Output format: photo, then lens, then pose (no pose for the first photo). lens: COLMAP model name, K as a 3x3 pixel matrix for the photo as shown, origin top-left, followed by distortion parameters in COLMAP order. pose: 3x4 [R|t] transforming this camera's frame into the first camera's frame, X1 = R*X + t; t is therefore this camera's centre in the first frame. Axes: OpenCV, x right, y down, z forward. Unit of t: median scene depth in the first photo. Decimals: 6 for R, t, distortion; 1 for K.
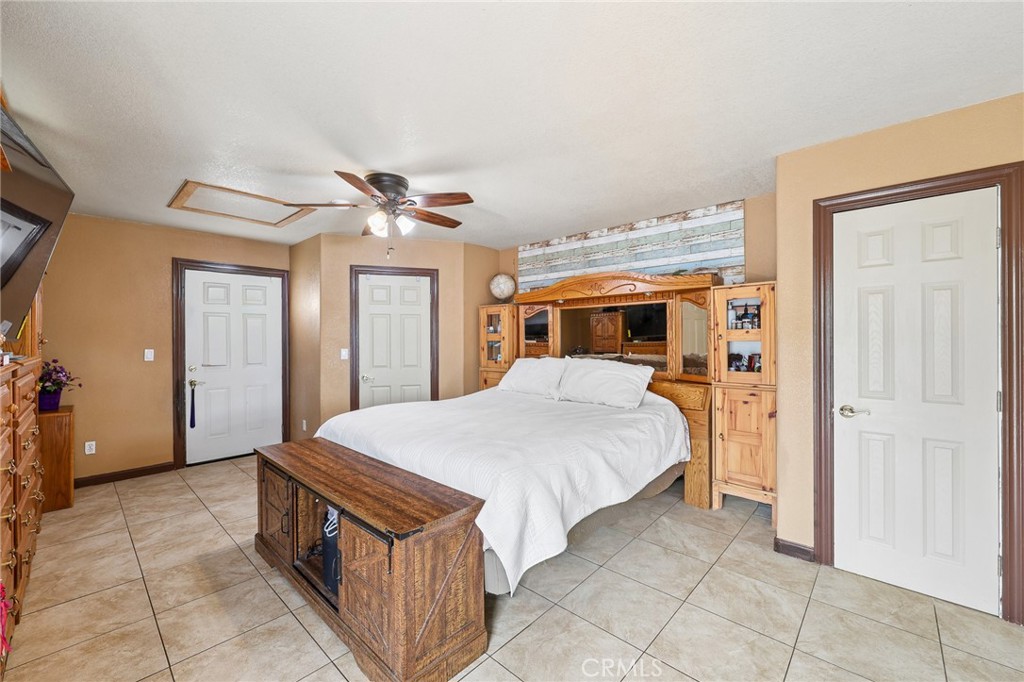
lens RADIAL K [[416.8, 0, 509.1], [0, 416.8, 339.8], [0, 0, 1]] dist [-0.002783, 0.000460]
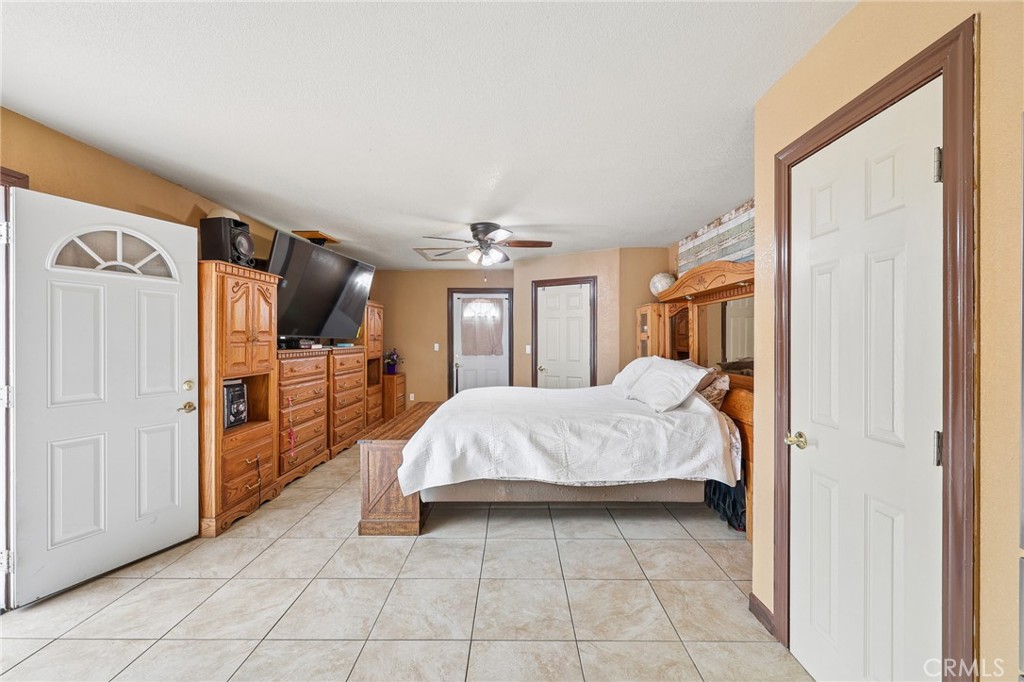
lens RADIAL K [[416.8, 0, 506.9], [0, 416.8, 338.1], [0, 0, 1]] dist [-0.002783, 0.000460]
pose [[0.666446, 0.001985, -0.745551, 0.660618], [-0.001835, 0.999998, 0.001022, -0.003040], [0.745551, 0.000687, 0.666448, 0.093400]]
